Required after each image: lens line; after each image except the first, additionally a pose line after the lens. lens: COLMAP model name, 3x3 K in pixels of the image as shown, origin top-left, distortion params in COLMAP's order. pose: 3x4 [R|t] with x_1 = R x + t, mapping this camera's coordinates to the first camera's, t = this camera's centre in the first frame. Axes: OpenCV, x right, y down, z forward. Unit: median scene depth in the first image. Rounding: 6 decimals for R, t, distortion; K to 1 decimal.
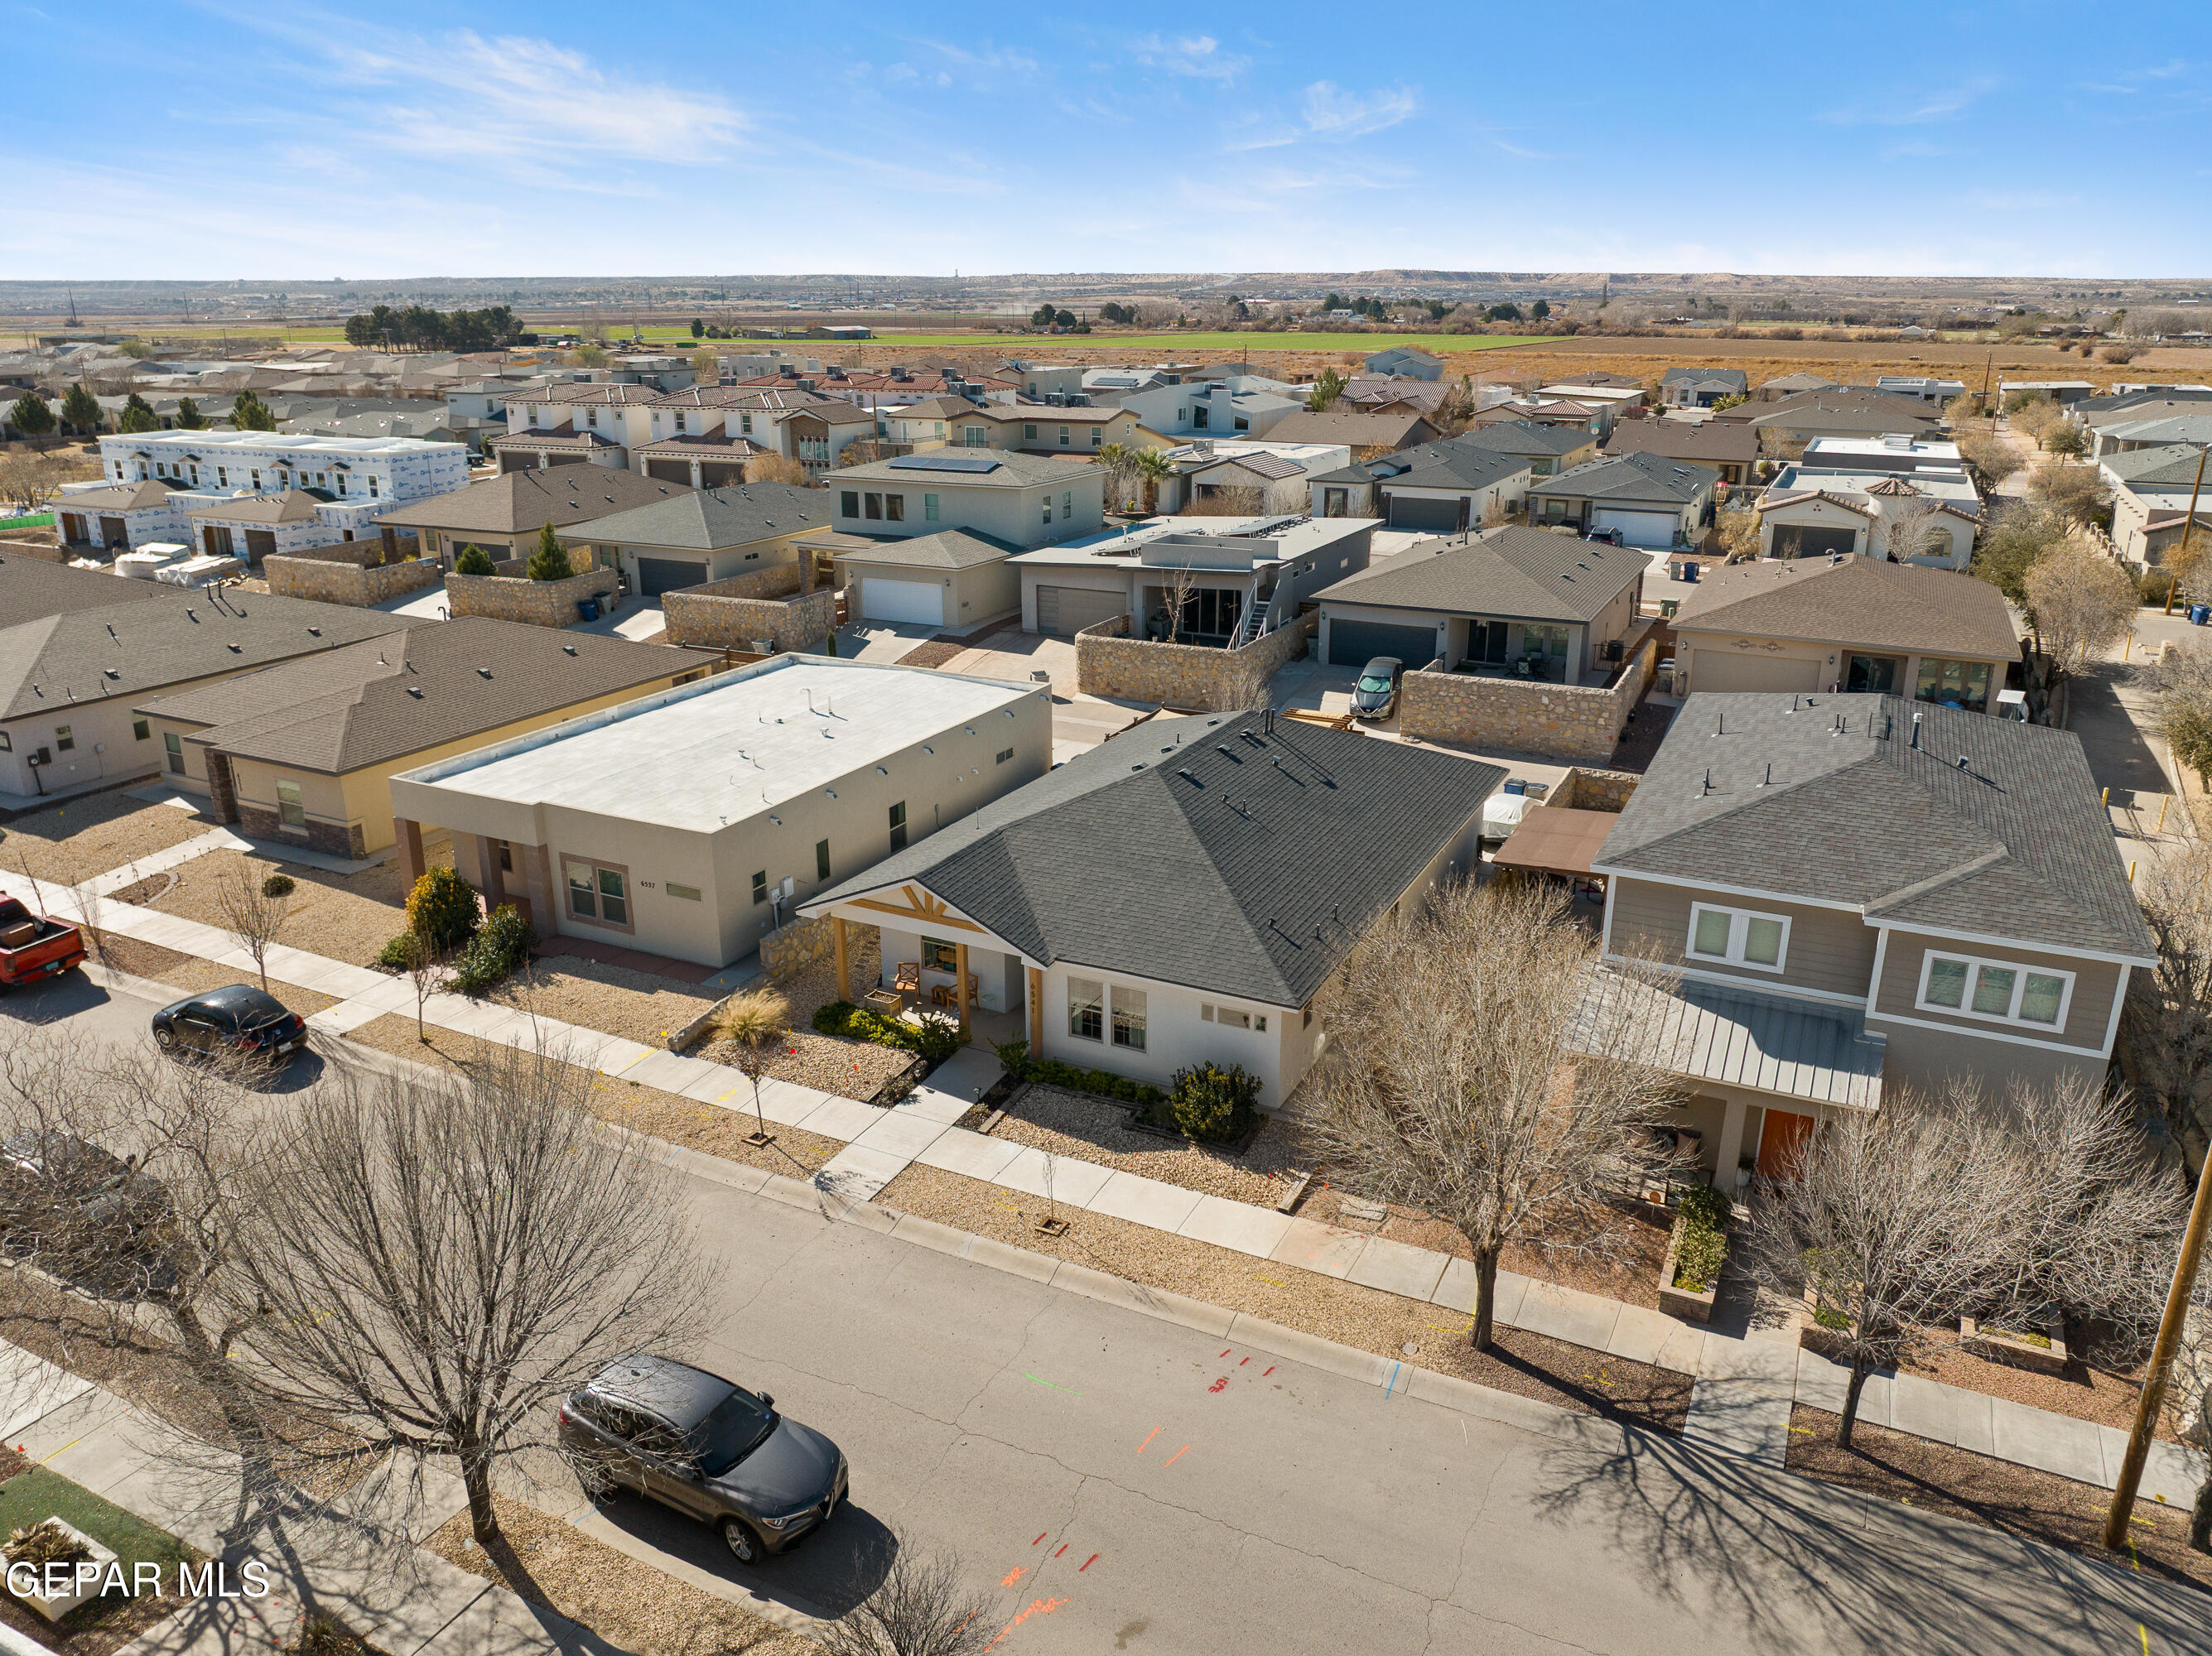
lens RADIAL K [[1562.5, 0, 1106.0], [0, 1562.5, 828.0], [0, 0, 1]] dist [-0.039930, 0.002946]
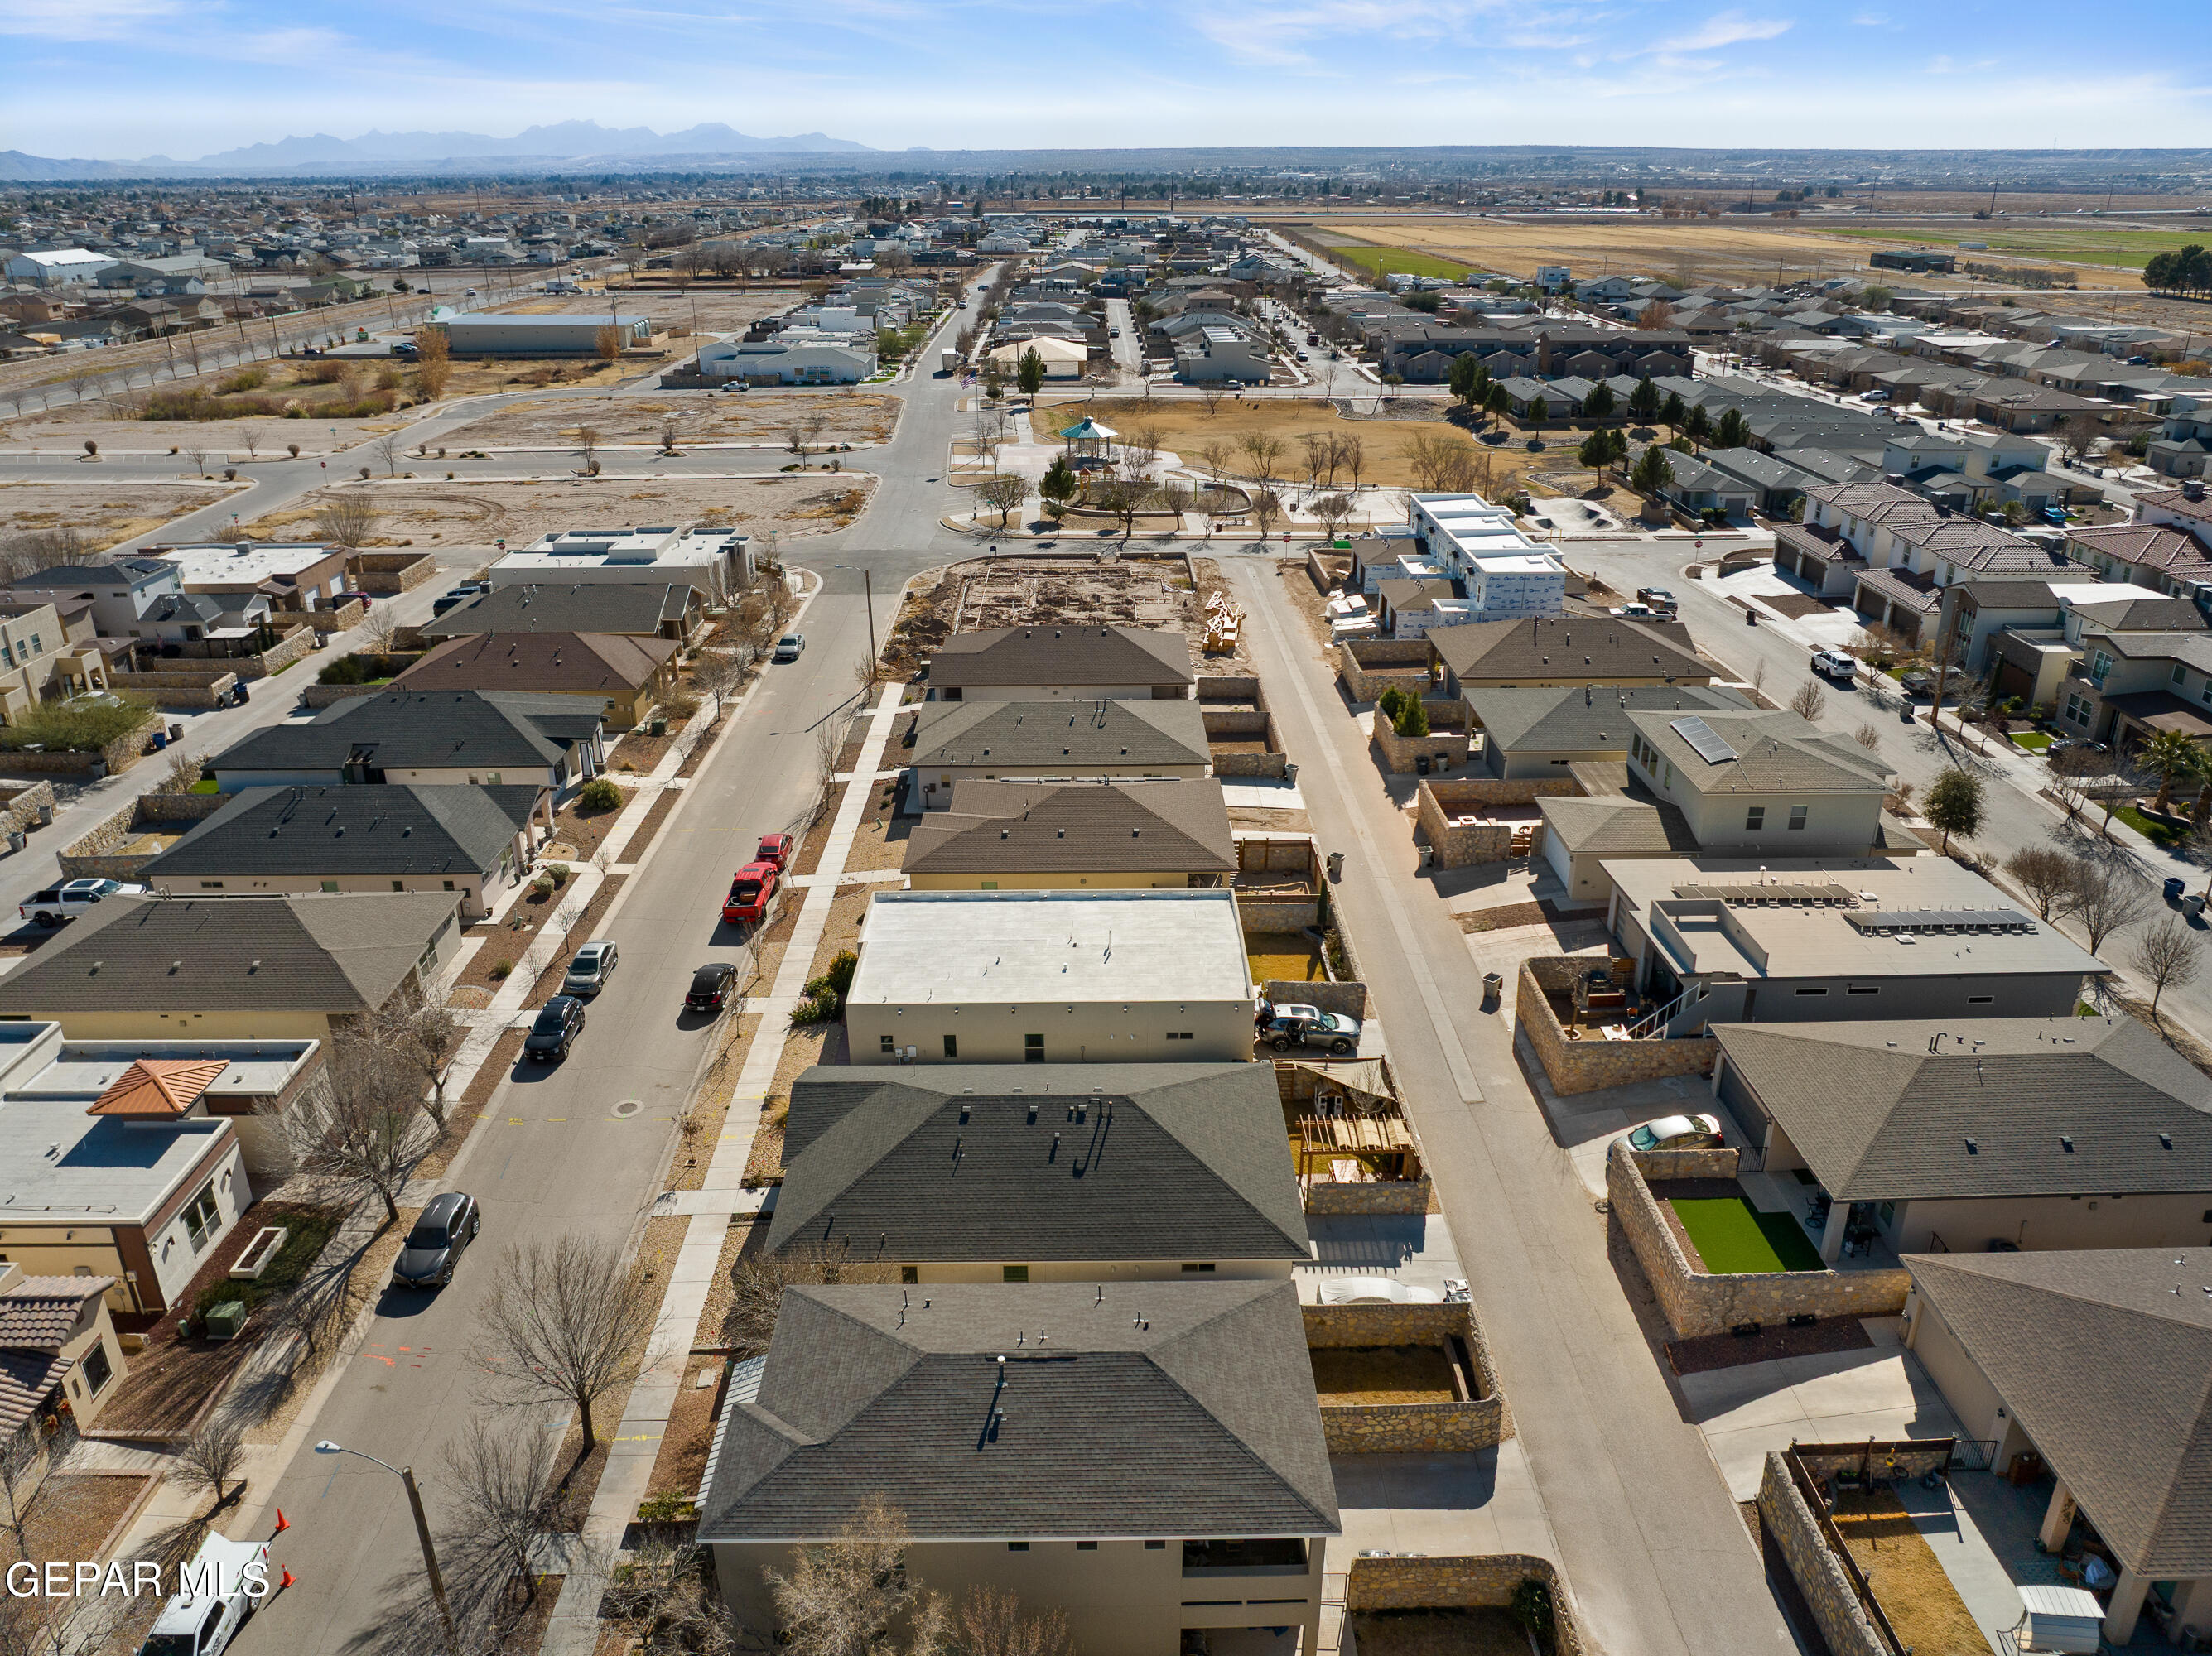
lens RADIAL K [[1562.5, 0, 1106.0], [0, 1562.5, 828.0], [0, 0, 1]] dist [-0.039930, 0.002946]
pose [[0.455194, 0.347200, -0.819909, 0.726788], [-0.279619, 0.929996, 0.238580, -0.397102], [0.845347, 0.120662, 0.520413, 0.187319]]
